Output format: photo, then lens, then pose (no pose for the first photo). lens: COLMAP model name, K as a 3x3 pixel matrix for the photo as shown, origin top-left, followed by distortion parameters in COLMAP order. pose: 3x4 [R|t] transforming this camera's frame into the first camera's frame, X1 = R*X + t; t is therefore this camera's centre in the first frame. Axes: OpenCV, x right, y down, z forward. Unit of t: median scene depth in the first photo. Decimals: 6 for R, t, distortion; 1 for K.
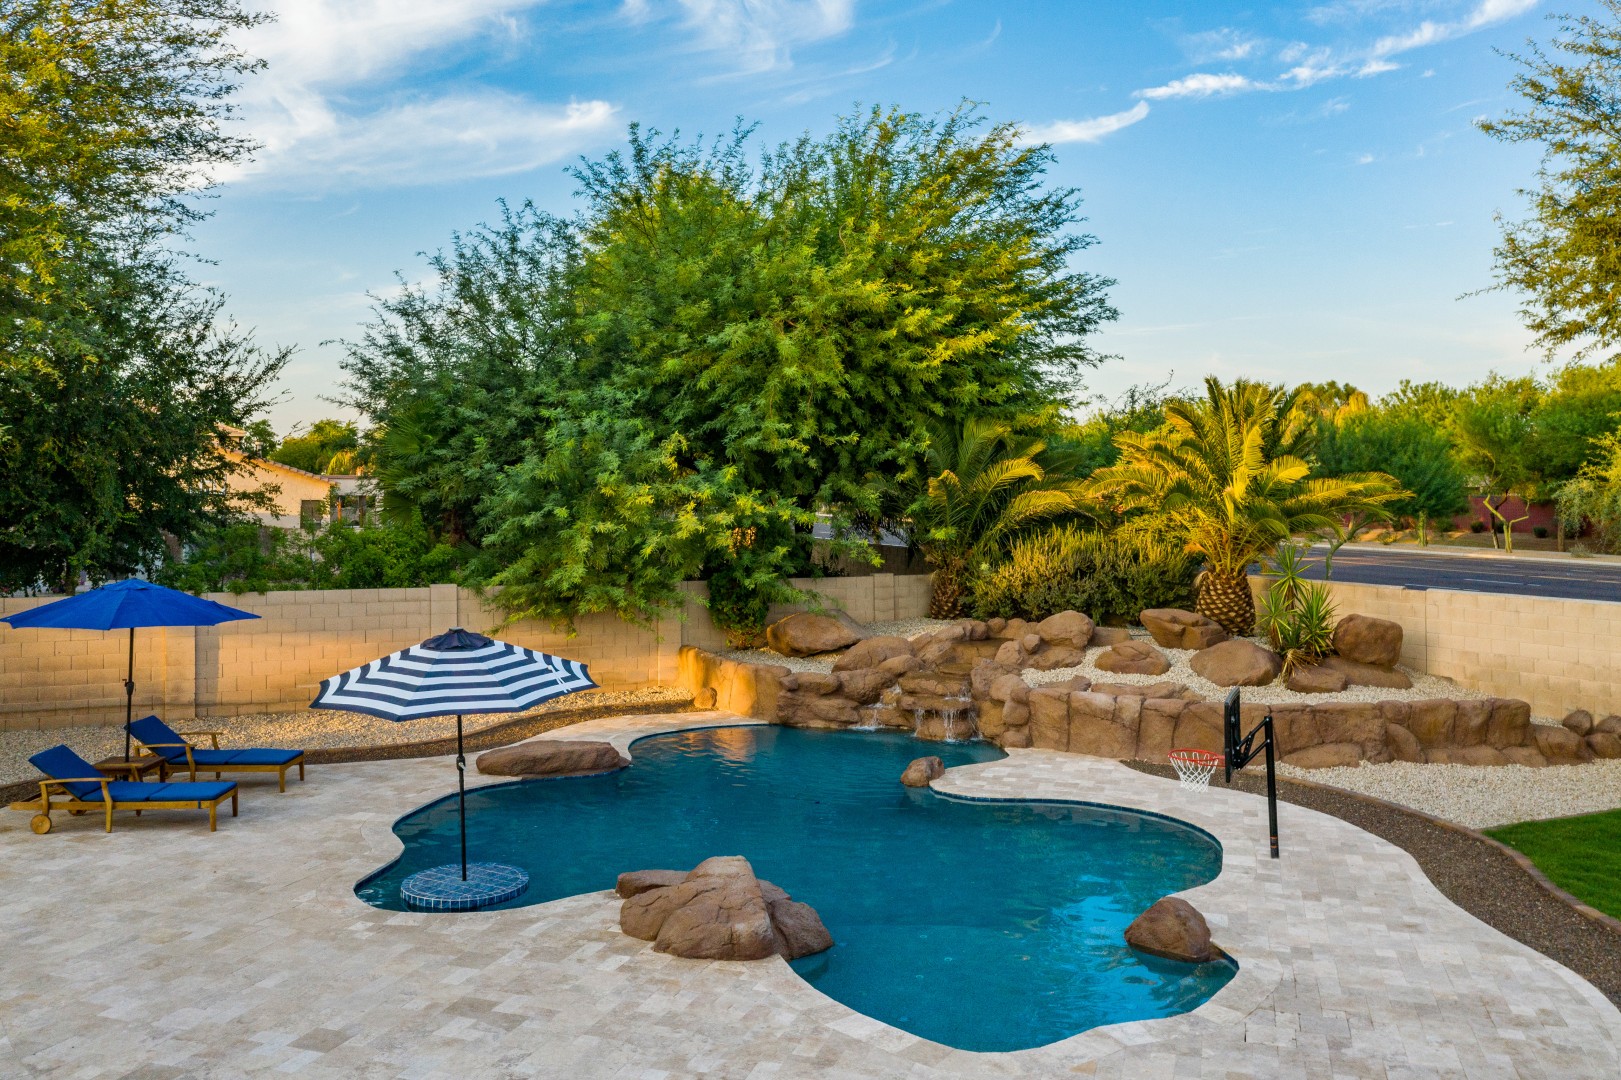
lens RADIAL K [[1321.2, 0, 806.6], [0, 1321.2, 413.8], [0, 0, 1]] dist [-0.009369, 0.002432]
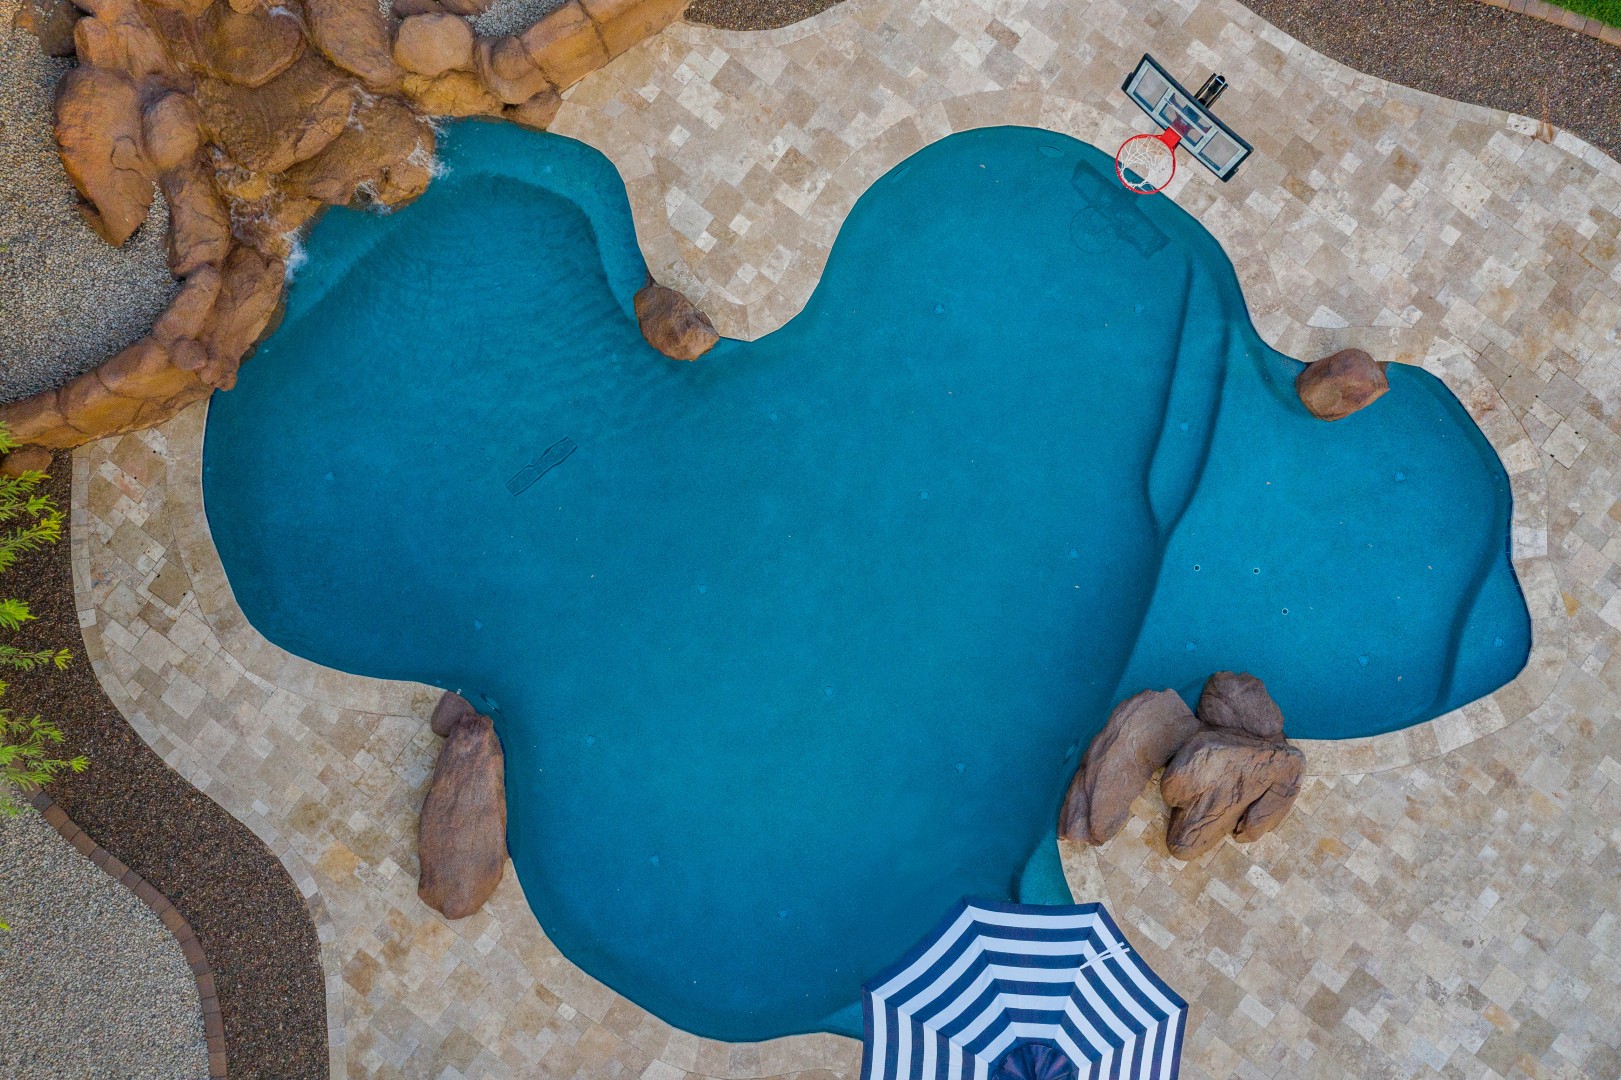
lens RADIAL K [[1287.4, 0, 805.4], [0, 1287.4, 536.9], [0, 0, 1]] dist [0.003112, 0.007347]
pose [[0.334527, -0.942010, 0.026611, -0.012873], [-0.034857, 0.015849, 0.999267, -0.351752], [-0.941741, -0.335210, -0.027534, 0.751712]]
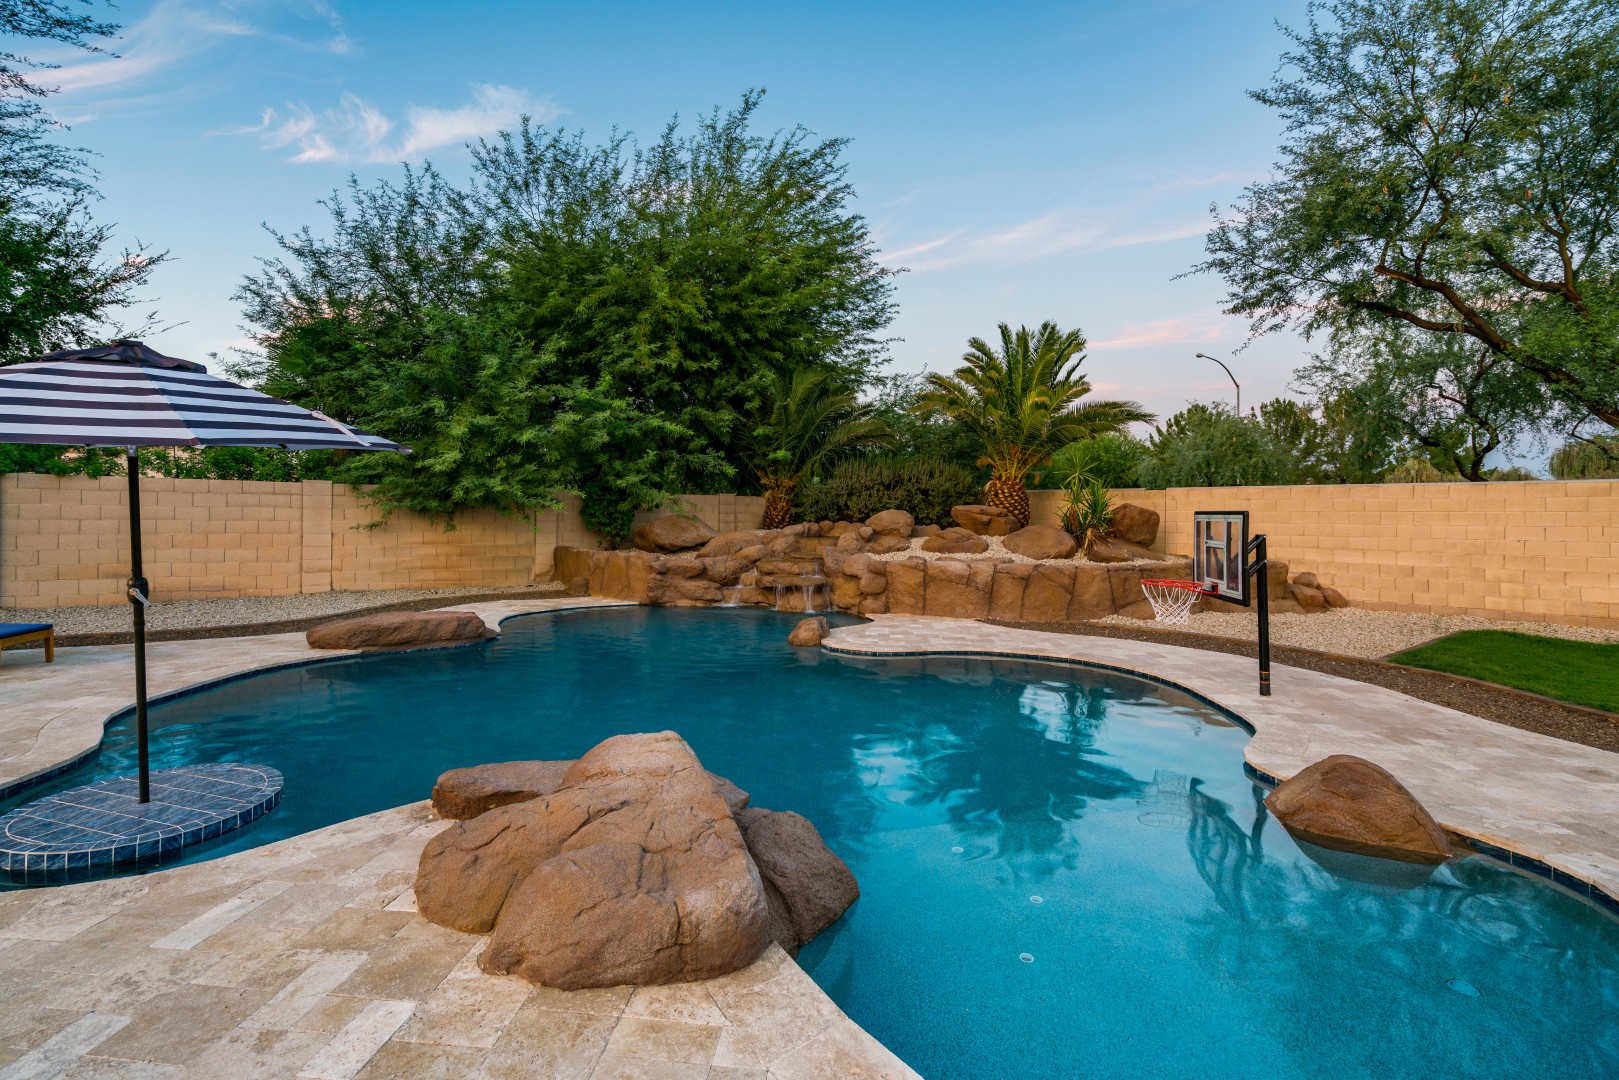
lens RADIAL K [[733.3, 0, 801.0], [0, 733.3, 477.0], [0, 0, 1]] dist [-0.008219, 0.001138]
pose [[0.974313, 0.019070, 0.224388, -0.036726], [-0.020514, 0.999781, 0.004106, 0.125549], [-0.224260, -0.008604, 0.974491, 0.382665]]
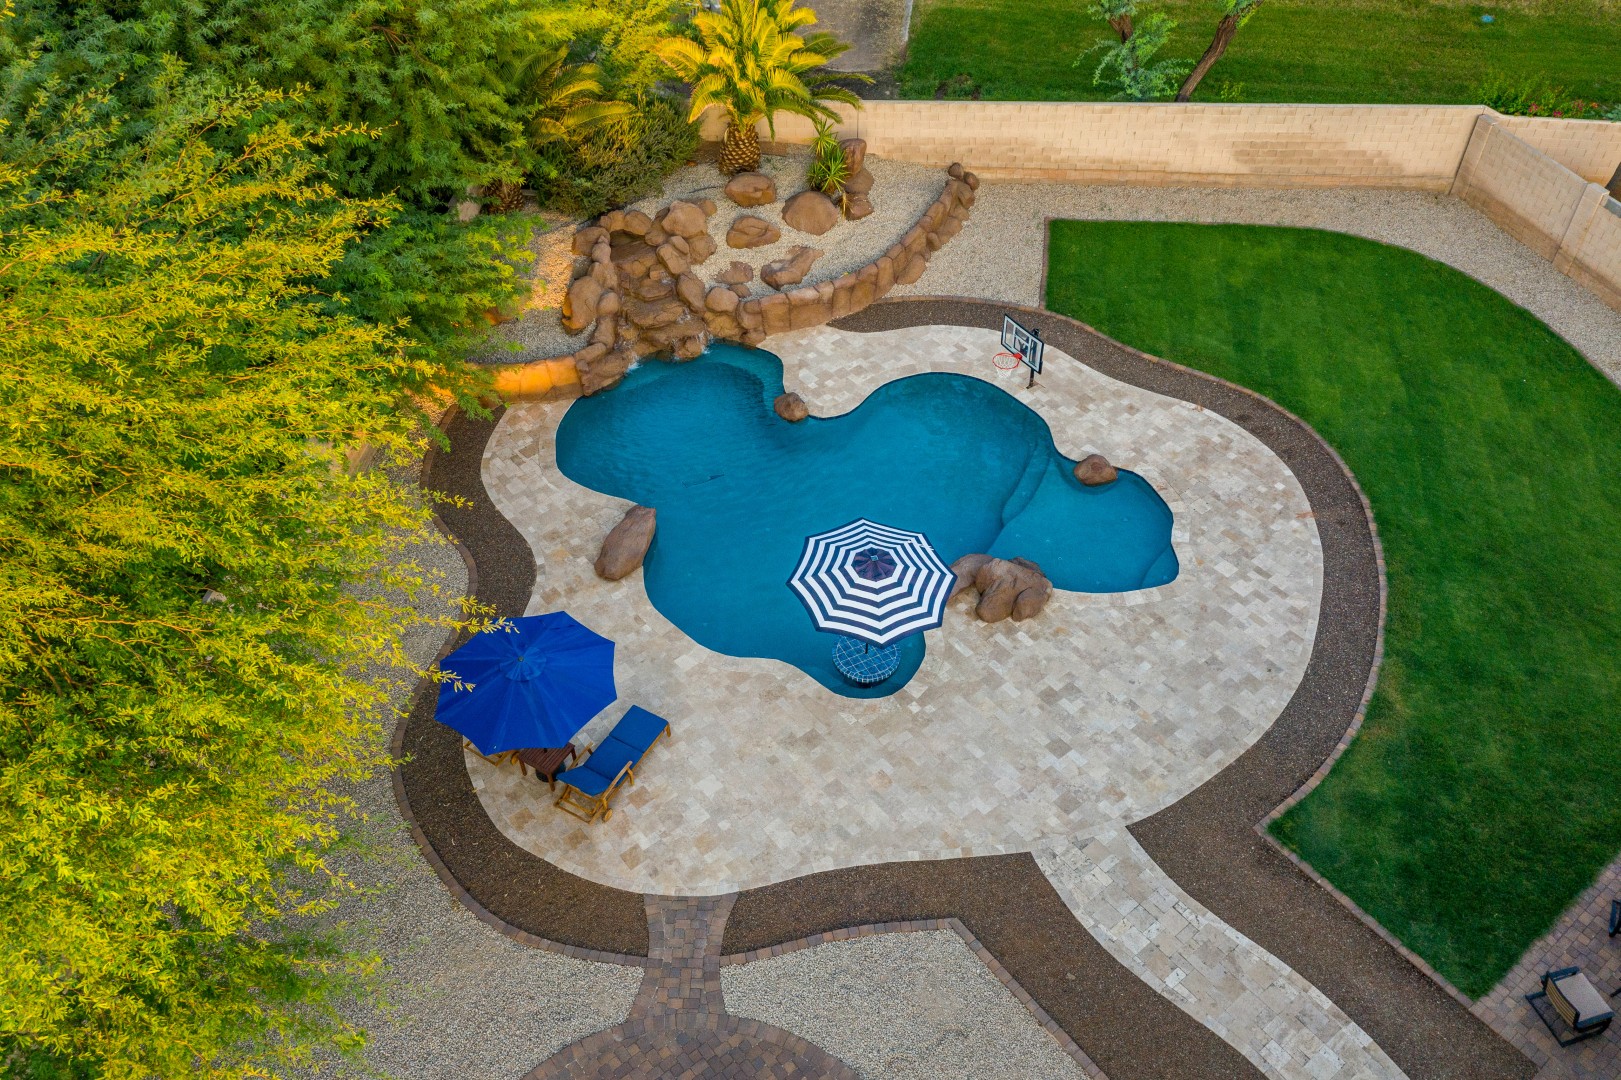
lens RADIAL K [[1324.1, 0, 810.5], [0, 1324.1, 540.0], [0, 0, 1]] dist [0.007902, 0.002644]
pose [[0.543983, -0.601475, 0.585073, -0.752205], [-0.032049, 0.681864, 0.730777, -0.632863], [-0.838484, -0.416281, 0.351646, 0.296917]]
